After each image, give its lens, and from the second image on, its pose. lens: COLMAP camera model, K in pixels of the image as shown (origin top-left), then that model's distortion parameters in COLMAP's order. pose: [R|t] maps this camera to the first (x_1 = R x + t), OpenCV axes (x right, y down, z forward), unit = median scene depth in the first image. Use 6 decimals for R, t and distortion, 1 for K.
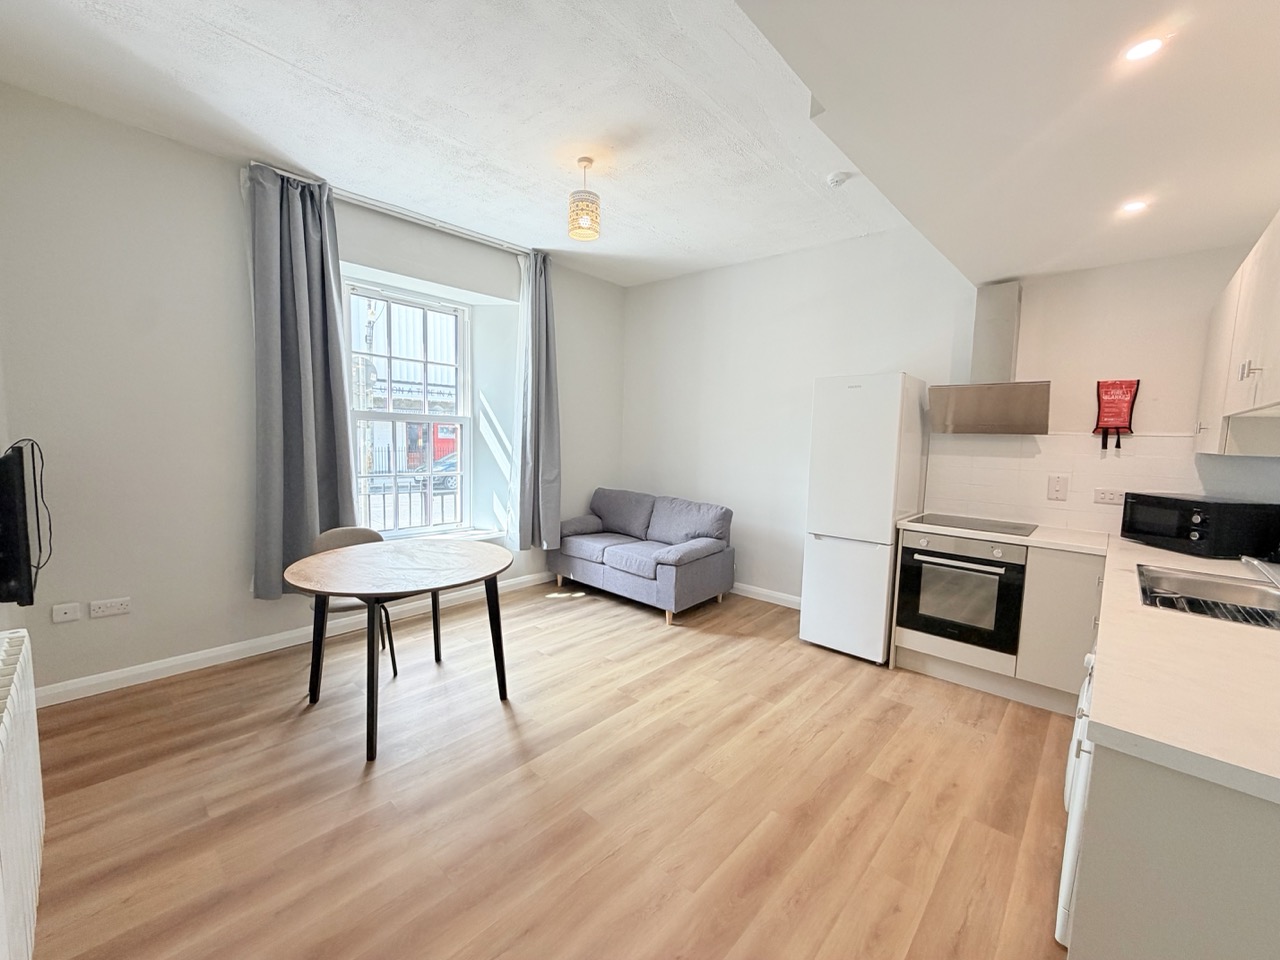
lens RADIAL K [[509.5, 0, 637.3], [0, 509.5, 481.9], [0, 0, 1]] dist [-0.000620, 0.000135]
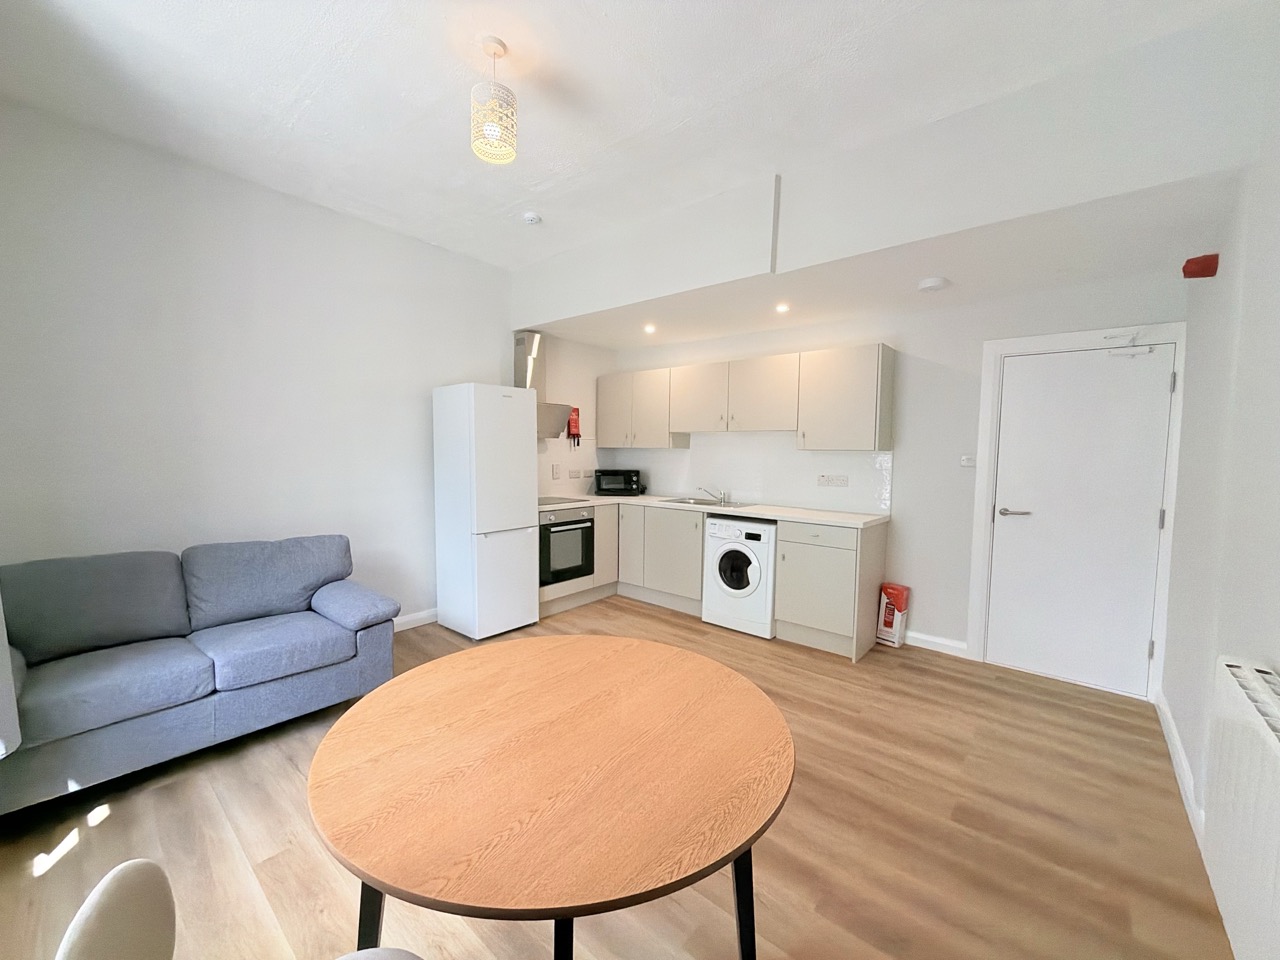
lens RADIAL K [[509.5, 0, 637.3], [0, 509.5, 481.9], [0, 0, 1]] dist [-0.000620, 0.000135]
pose [[-0.045044, -0.086741, 0.995212, -0.779328], [0.079216, 0.992776, 0.090114, -0.079269], [-0.995839, 0.082895, -0.037847, 0.811353]]
